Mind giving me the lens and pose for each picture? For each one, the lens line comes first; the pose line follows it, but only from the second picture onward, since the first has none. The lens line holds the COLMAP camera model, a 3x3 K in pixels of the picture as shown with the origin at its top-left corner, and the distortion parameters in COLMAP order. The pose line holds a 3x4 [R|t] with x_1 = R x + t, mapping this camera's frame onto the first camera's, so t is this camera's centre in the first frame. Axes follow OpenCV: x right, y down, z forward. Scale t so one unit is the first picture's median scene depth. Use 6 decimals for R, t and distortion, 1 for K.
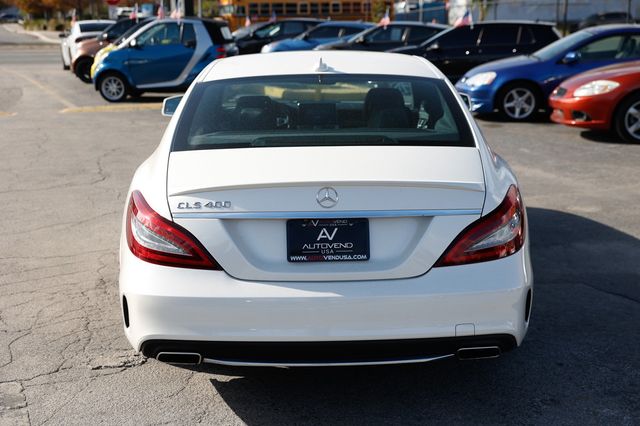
lens RADIAL K [[868.6, 0, 327.9], [0, 868.6, 197.7], [0, 0, 1]] dist [0.094897, 0.000000]
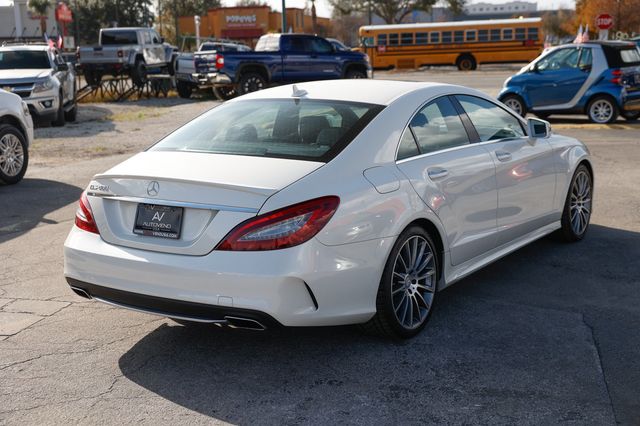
lens RADIAL K [[868.6, 0, 322.3], [0, 868.6, 212.9], [0, 0, 1]] dist [0.094897, 0.000000]
pose [[0.806961, 0.090852, -0.583575, 0.885699], [-0.096276, 0.995116, 0.021792, -0.014595], [0.582705, 0.038599, 0.811767, 0.062277]]
